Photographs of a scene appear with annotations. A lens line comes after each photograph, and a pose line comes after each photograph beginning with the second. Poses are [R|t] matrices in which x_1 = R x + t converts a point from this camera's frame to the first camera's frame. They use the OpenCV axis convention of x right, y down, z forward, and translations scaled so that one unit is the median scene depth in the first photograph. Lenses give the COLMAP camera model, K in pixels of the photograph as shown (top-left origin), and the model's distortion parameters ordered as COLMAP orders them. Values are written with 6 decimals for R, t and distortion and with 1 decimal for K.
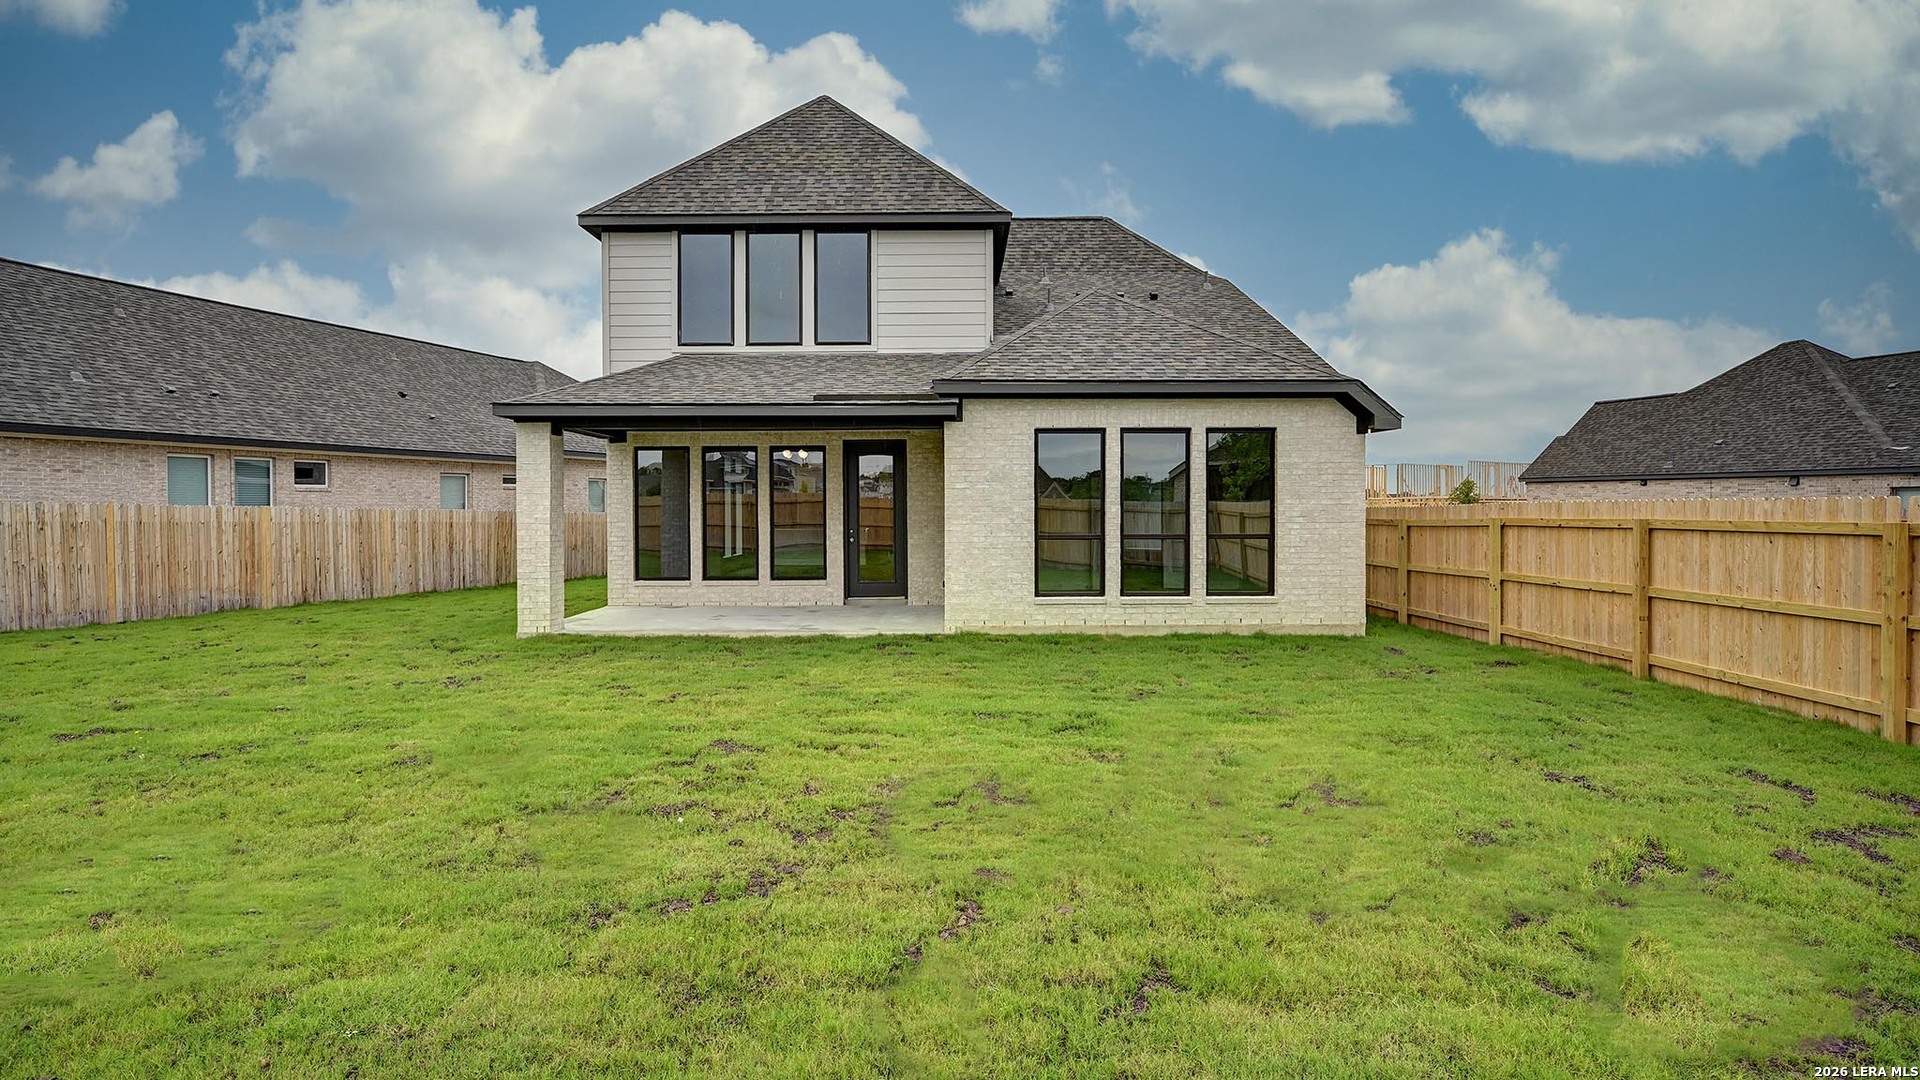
lens RADIAL K [[923.1, 0, 971.4], [0, 923.1, 521.9], [0, 0, 1]] dist [-0.002375, 0.001149]
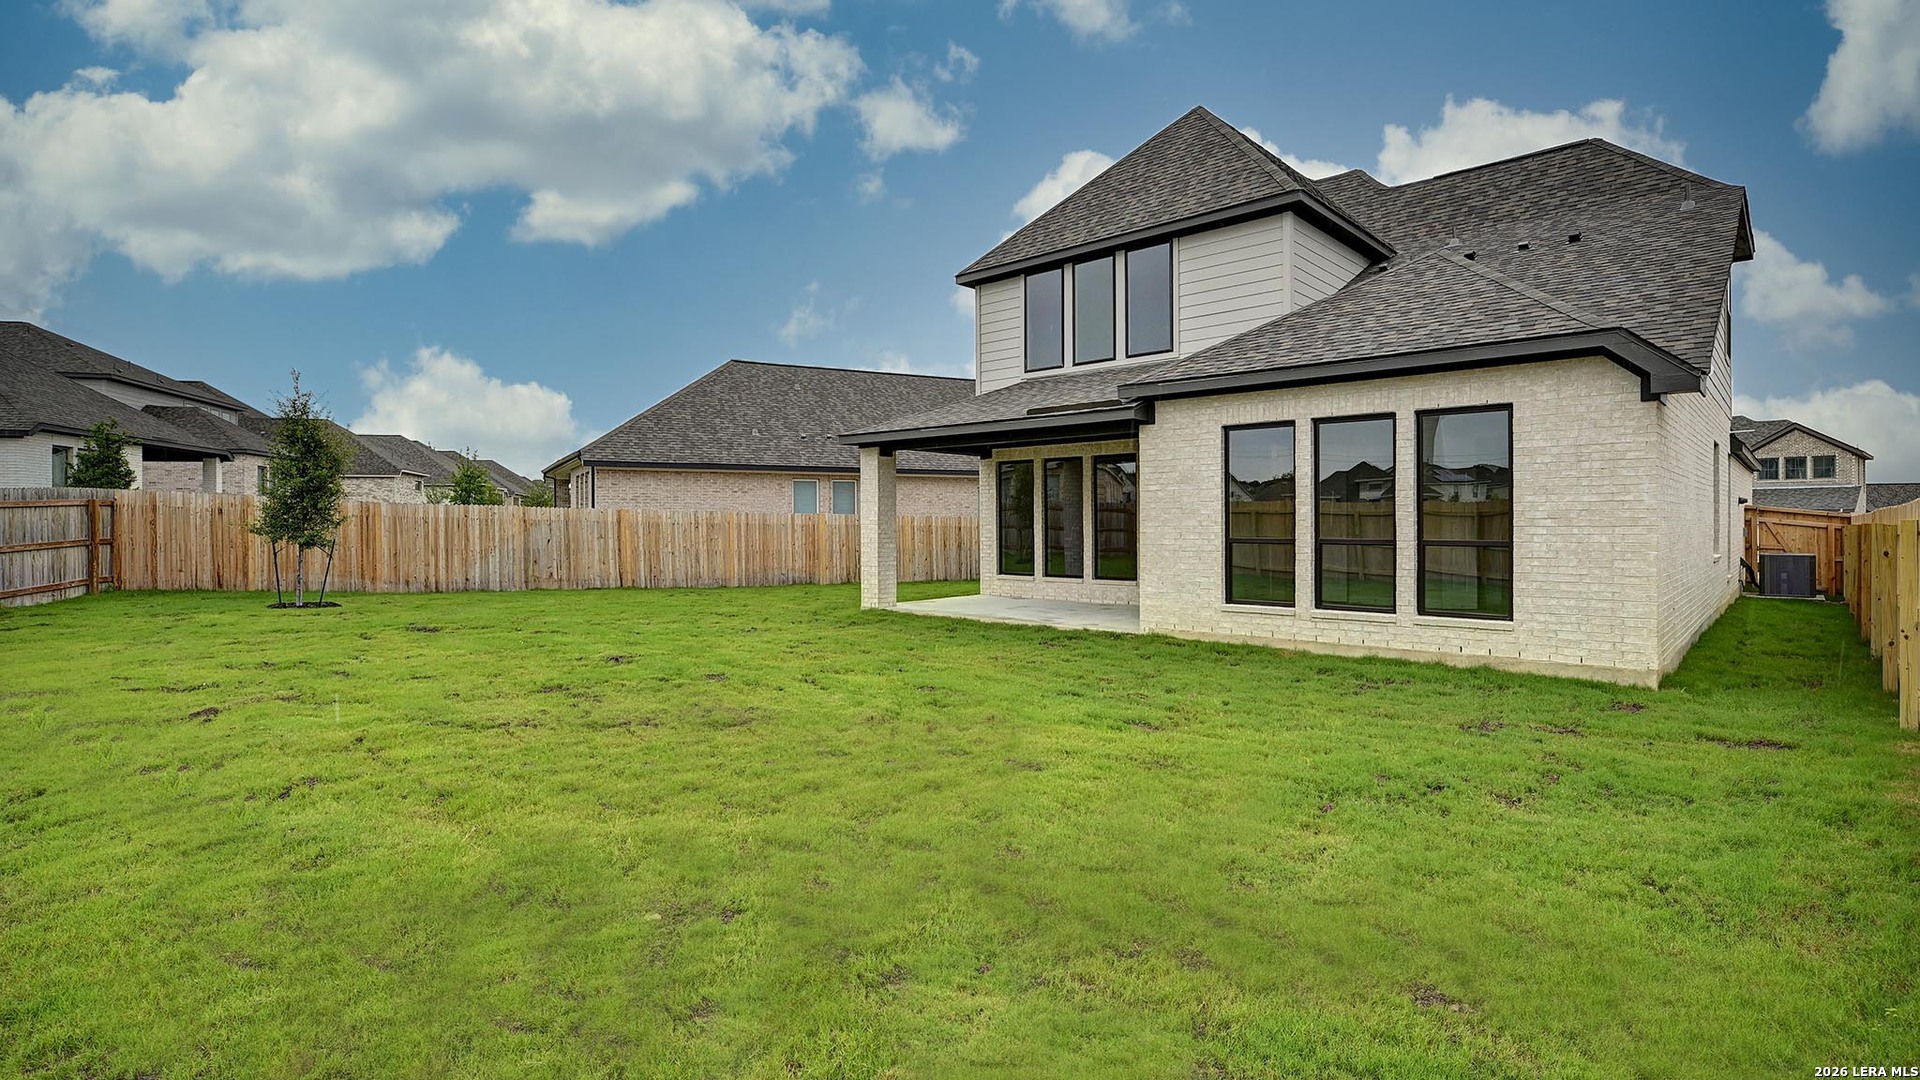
lens RADIAL K [[923.1, 0, 960.0], [0, 923.1, 538.7], [0, 0, 1]] dist [-0.002375, 0.001149]
pose [[0.731543, 0.013996, -0.681652, 0.438024], [-0.010175, 0.999902, 0.009611, 0.007019], [0.681720, -0.000095, 0.731613, 0.102218]]
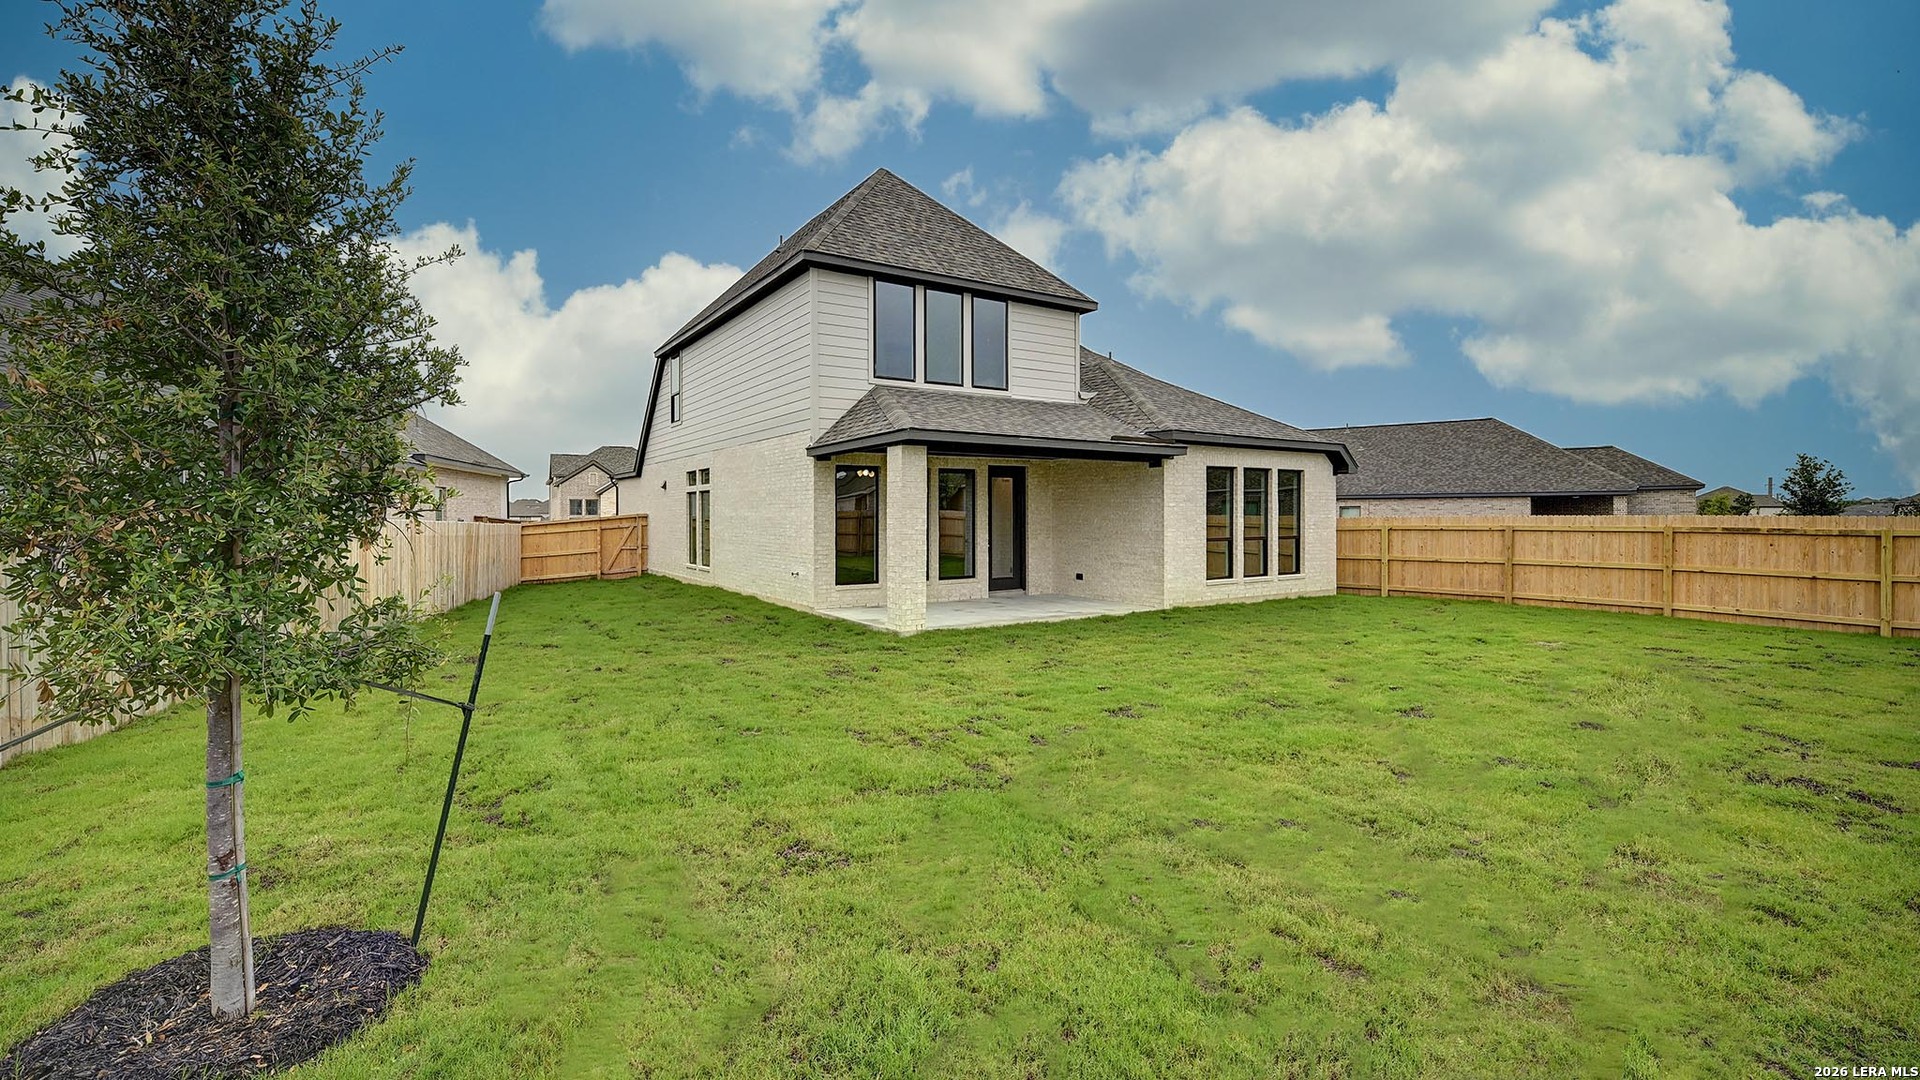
lens RADIAL K [[816.6, 0, 945.4], [0, 816.6, 531.1], [0, 0, 1]] dist [-0.000885, -0.000095]
pose [[0.842325, -0.008816, 0.538898, -0.828738], [0.007677, 0.999961, 0.004360, -0.005351], [-0.538915, 0.000465, 0.842360, 0.107870]]
